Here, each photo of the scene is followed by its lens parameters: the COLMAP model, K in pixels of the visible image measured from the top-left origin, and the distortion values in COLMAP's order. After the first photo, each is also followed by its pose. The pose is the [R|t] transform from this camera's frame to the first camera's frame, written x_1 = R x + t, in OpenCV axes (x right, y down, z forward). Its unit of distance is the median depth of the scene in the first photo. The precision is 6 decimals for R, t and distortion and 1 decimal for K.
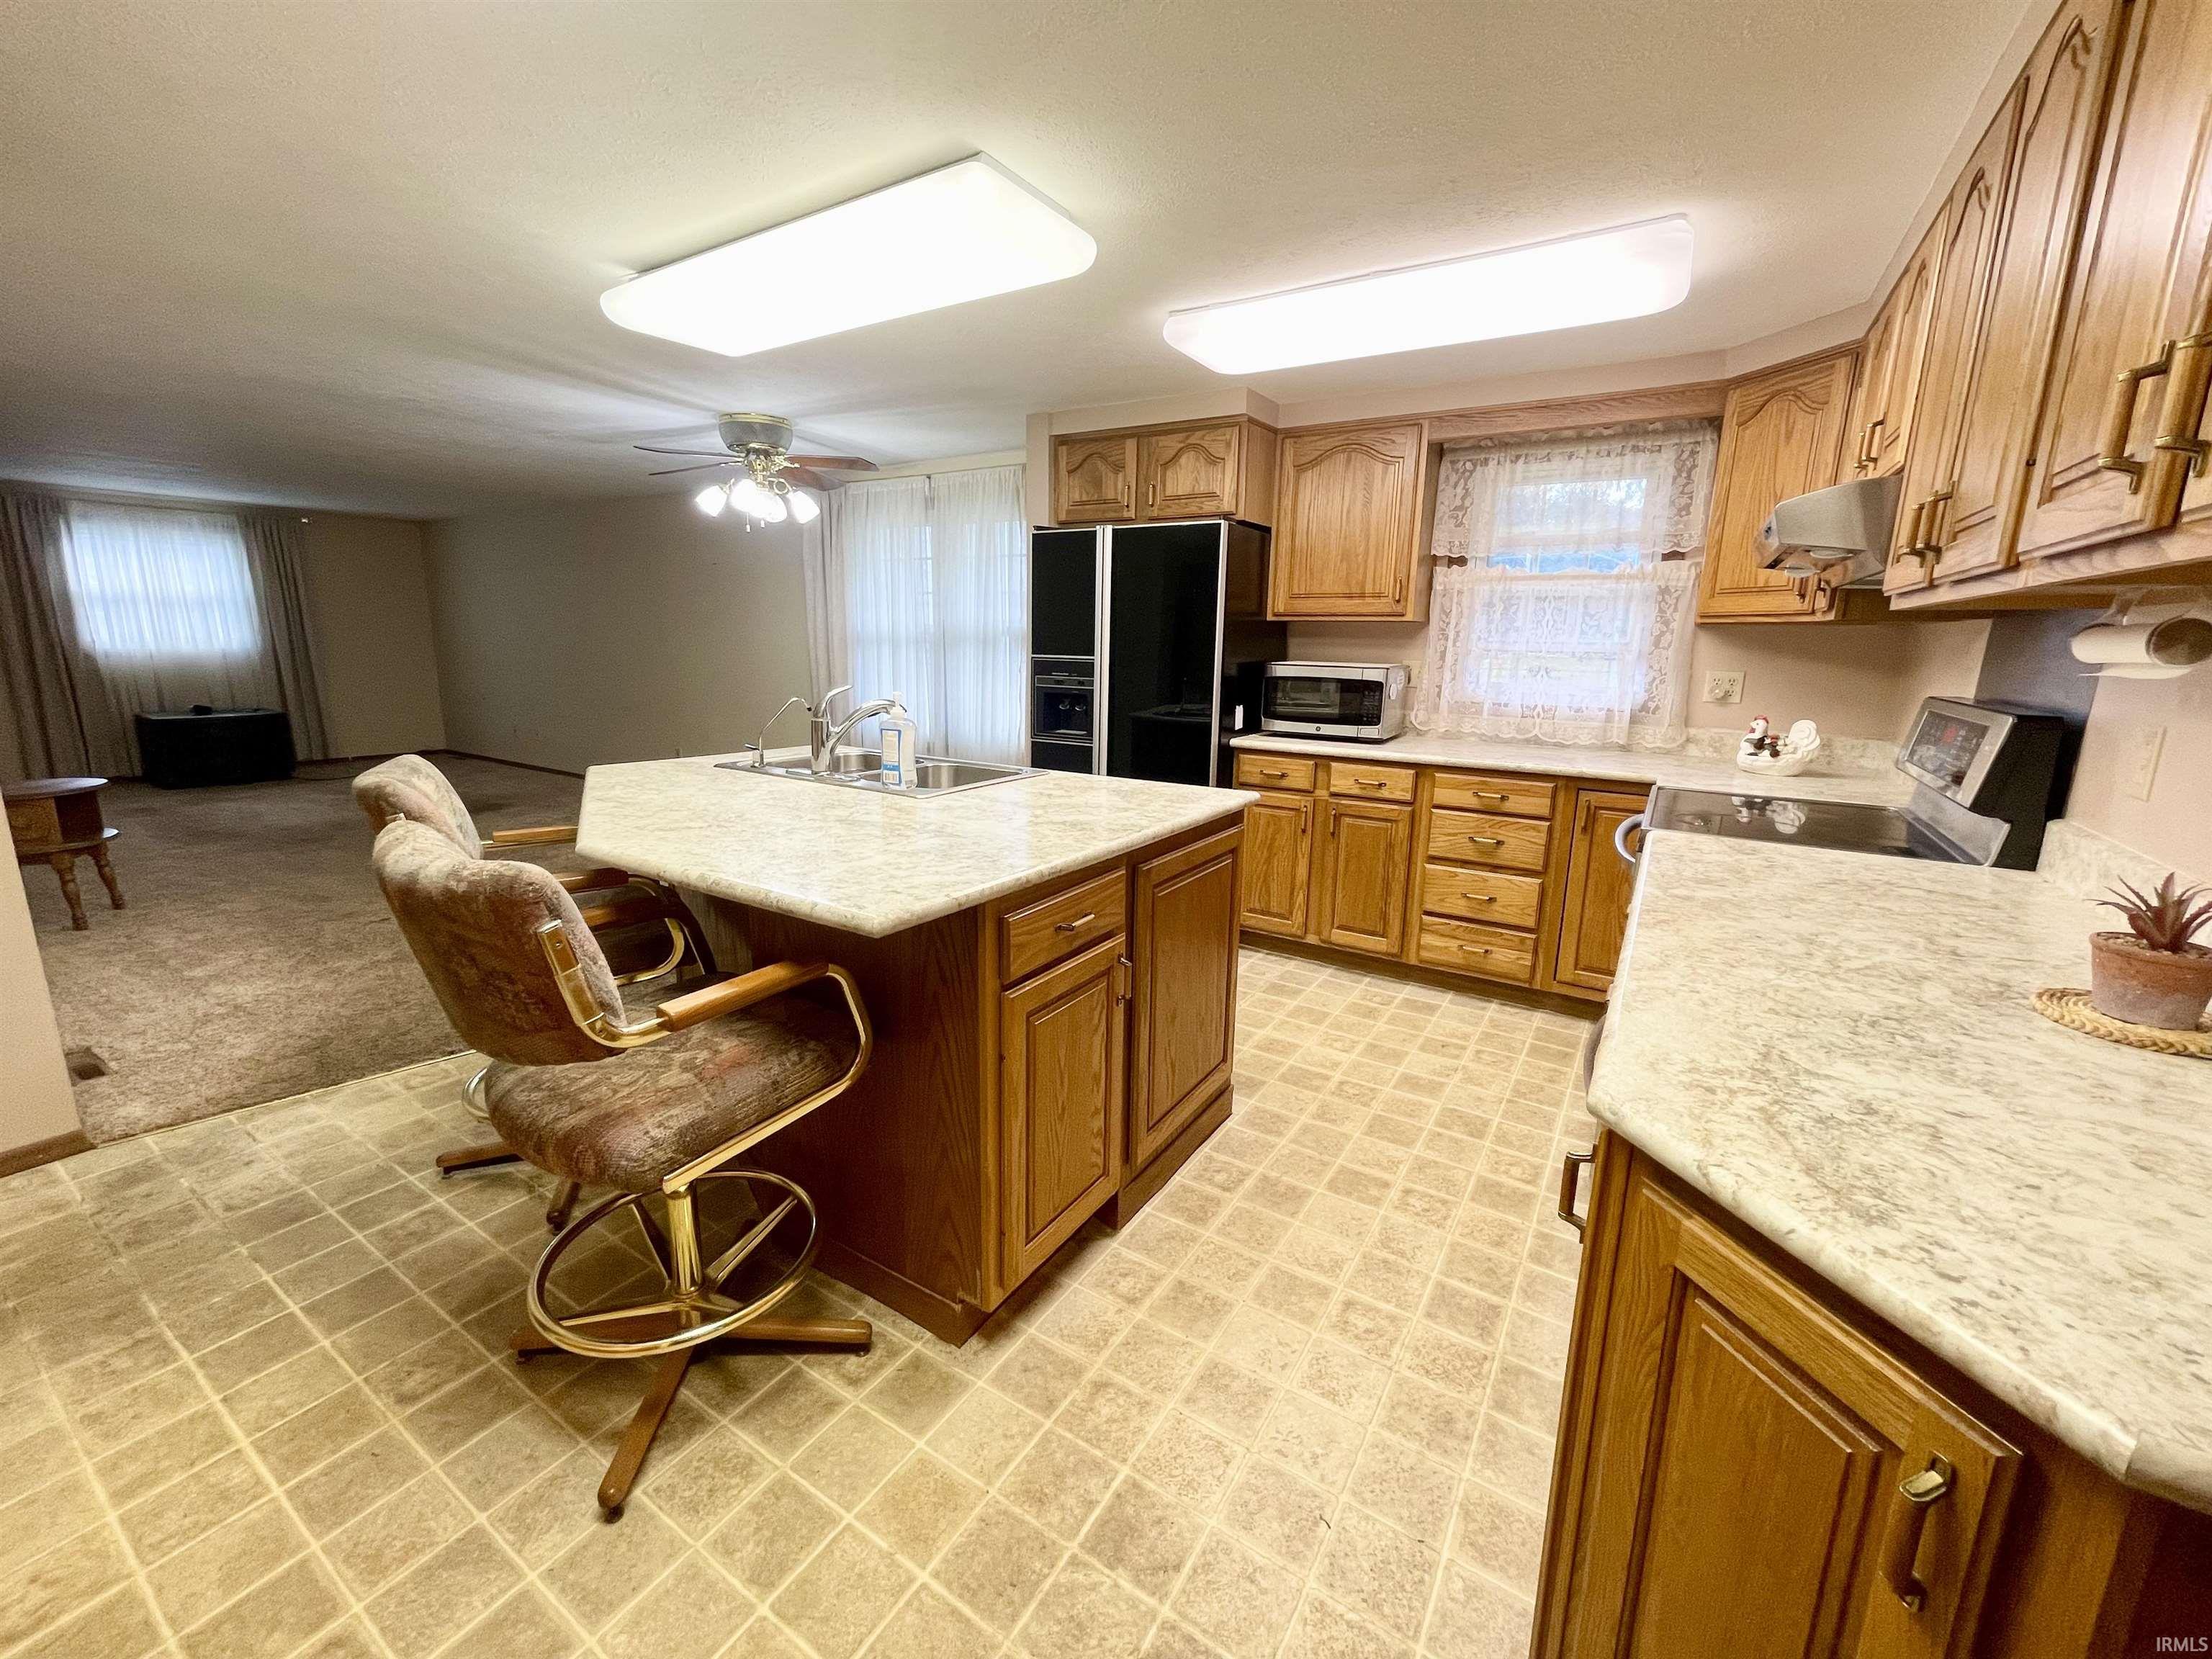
lens RADIAL K [[892.0, 0, 1097.2], [0, 892.0, 829.5], [0, 0, 1]] dist [-0.004333, 0.000193]
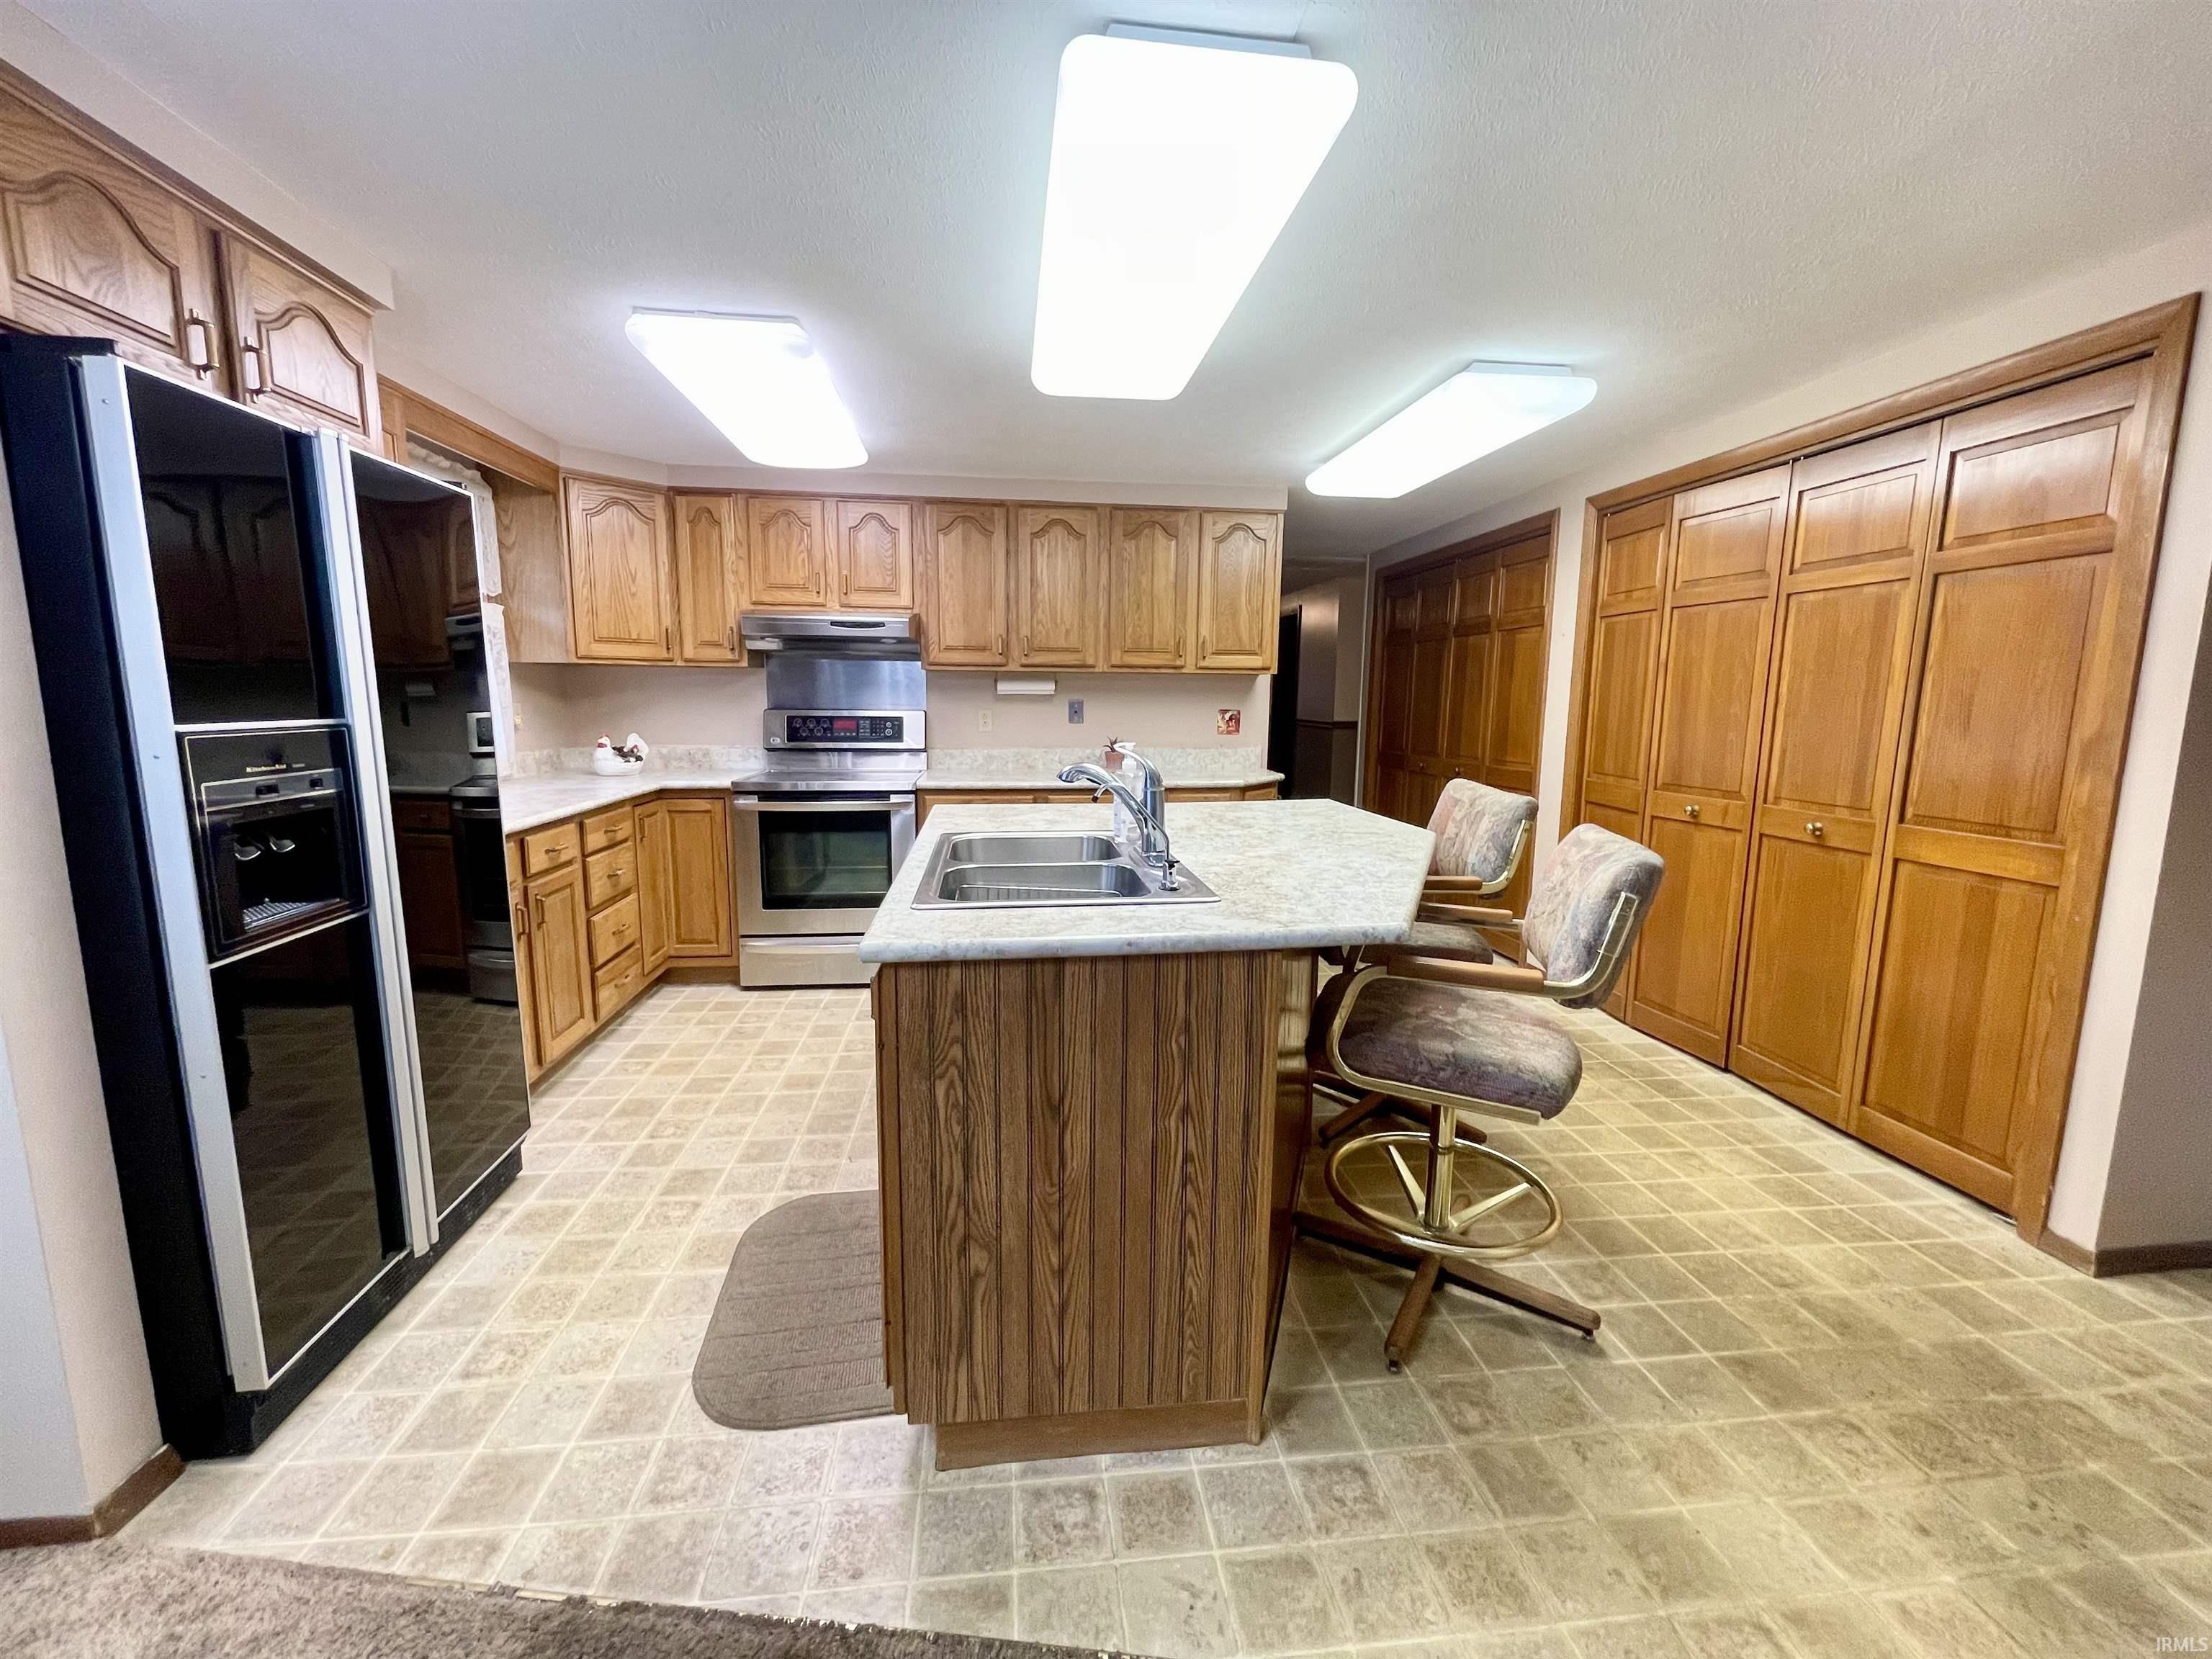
lens RADIAL K [[892.0, 0, 1096.4], [0, 892.0, 820.8], [0, 0, 1]] dist [-0.004333, 0.000193]
pose [[-0.627348, -0.133236, 0.767256, -0.674438], [0.140918, 0.949567, 0.280117, -0.248703], [-0.765883, 0.283851, -0.576934, 1.127105]]
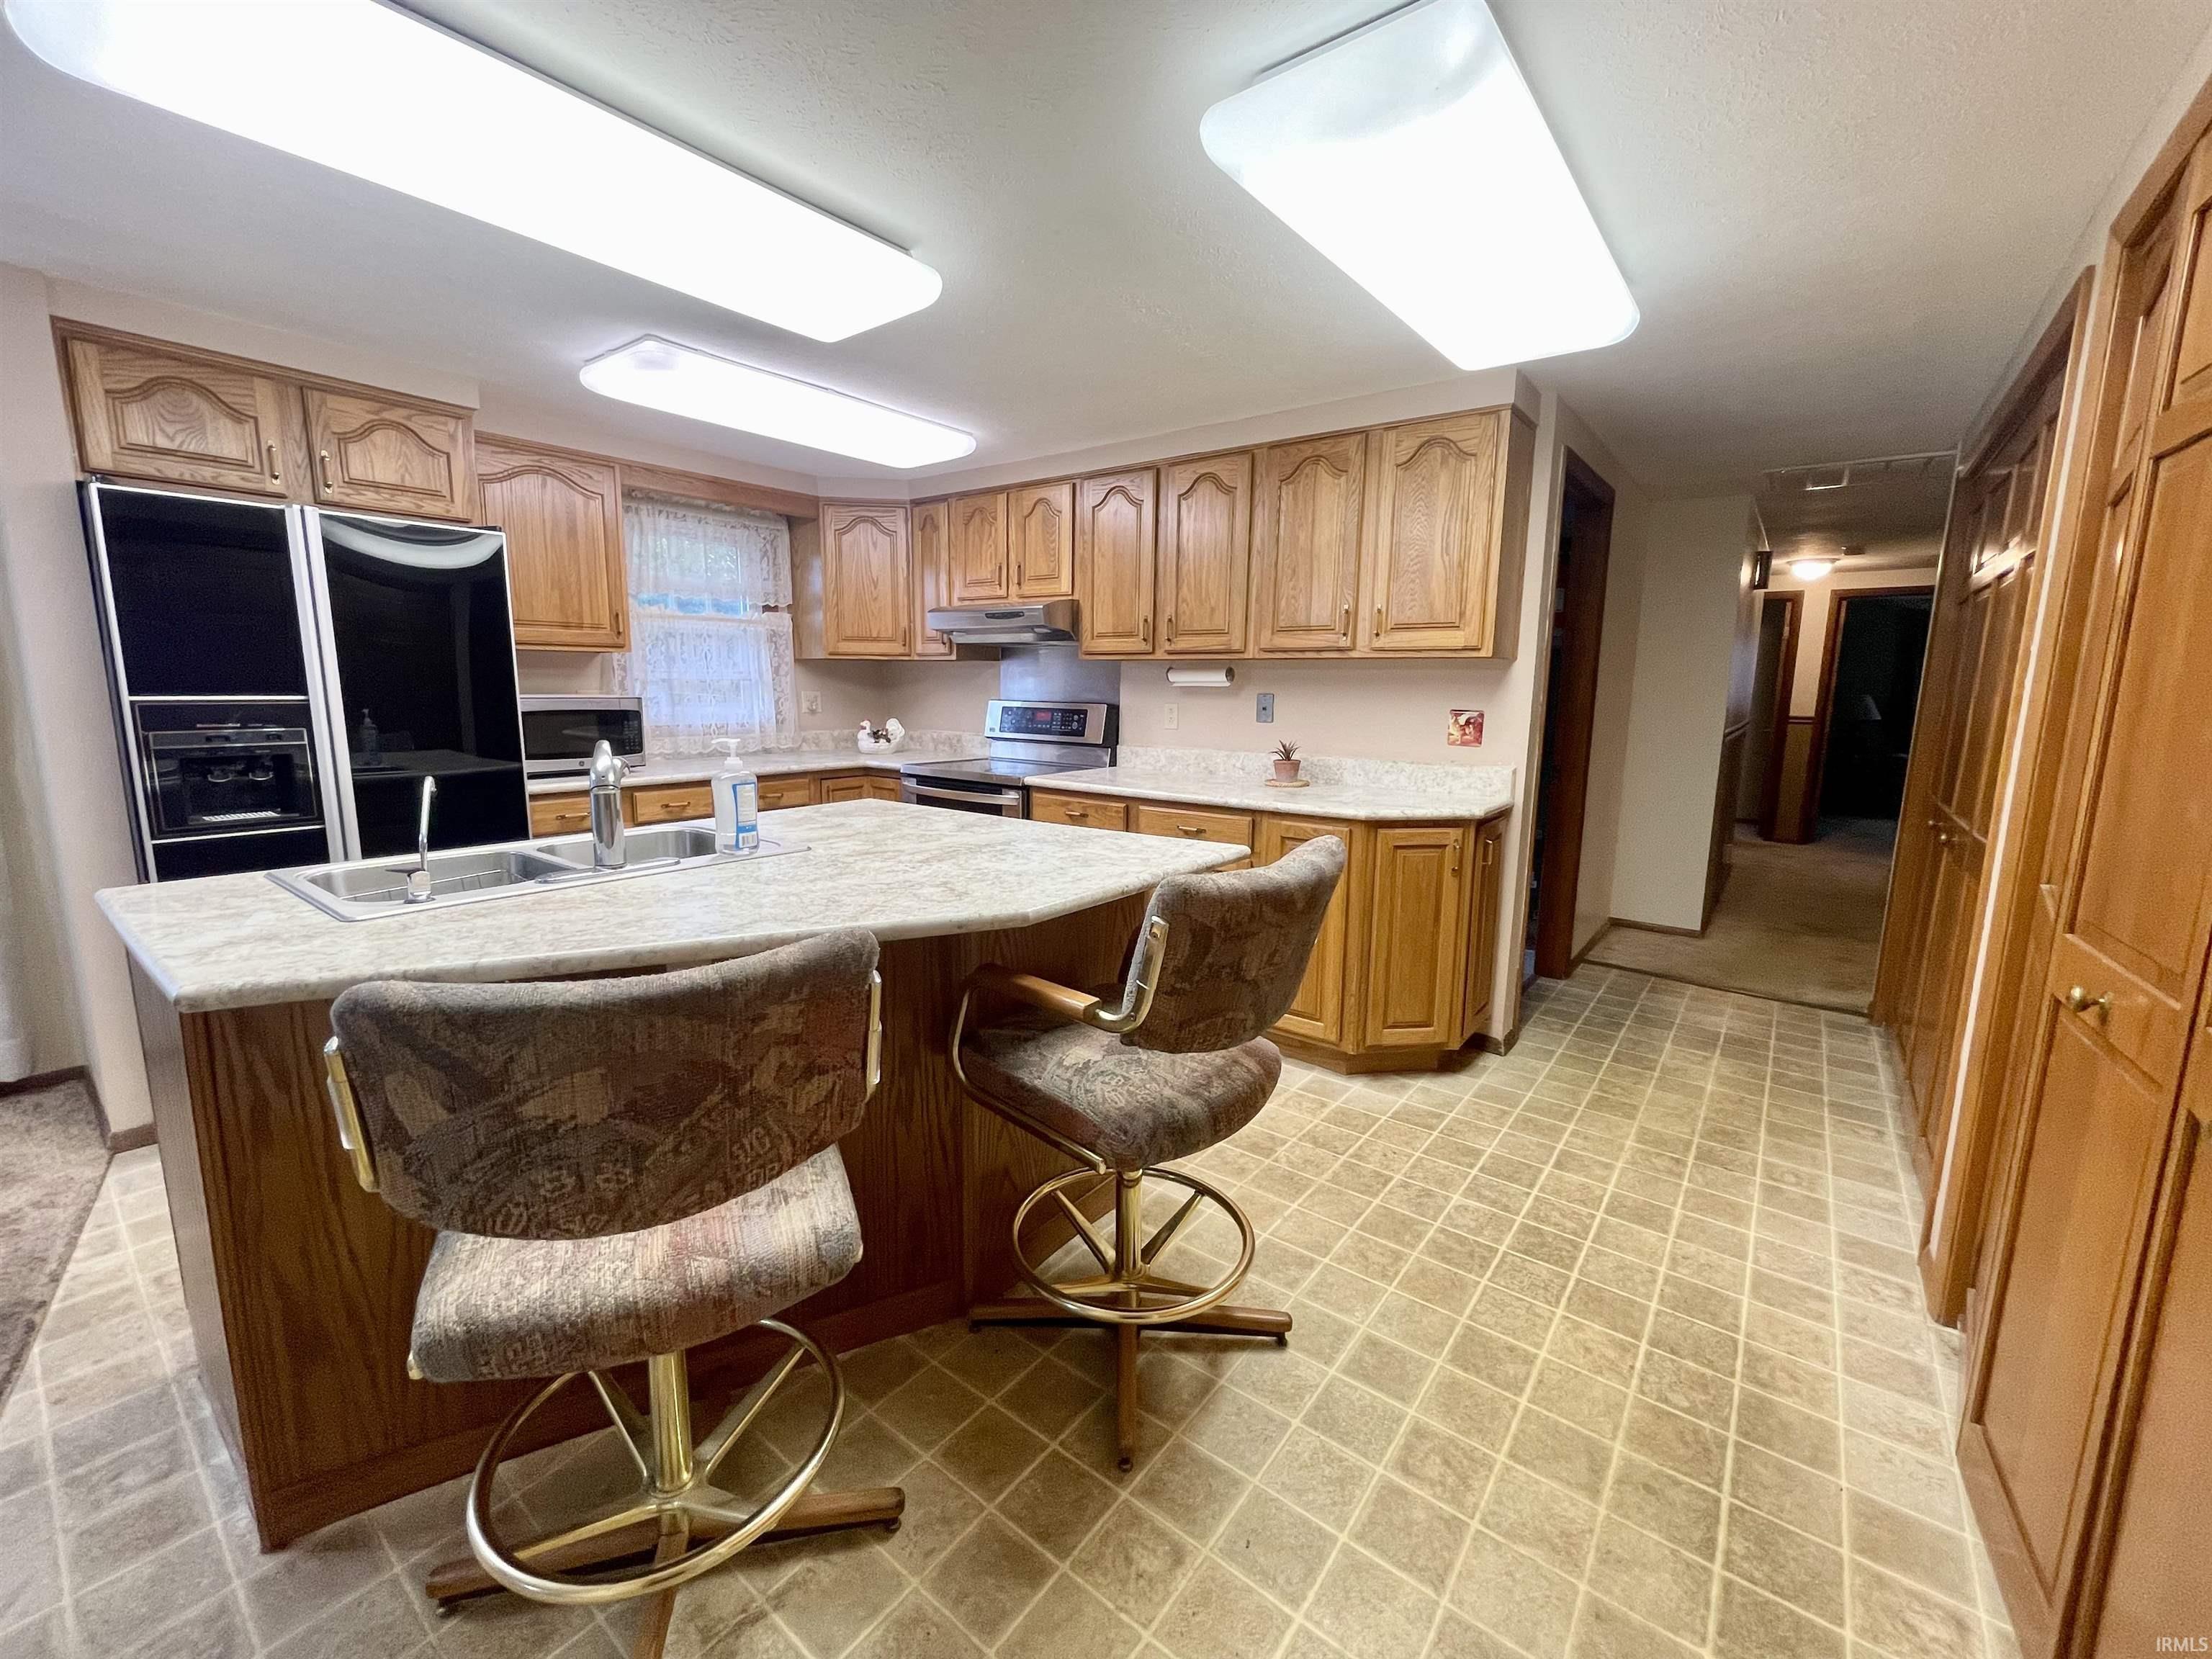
lens RADIAL K [[892.0, 0, 1102.8], [0, 892.0, 821.0], [0, 0, 1]] dist [-0.004333, 0.000193]
pose [[0.091767, -0.169907, 0.981178, -0.714441], [0.195684, 0.969200, 0.149531, -0.096748], [-0.976364, 0.178279, 0.122188, 0.392745]]
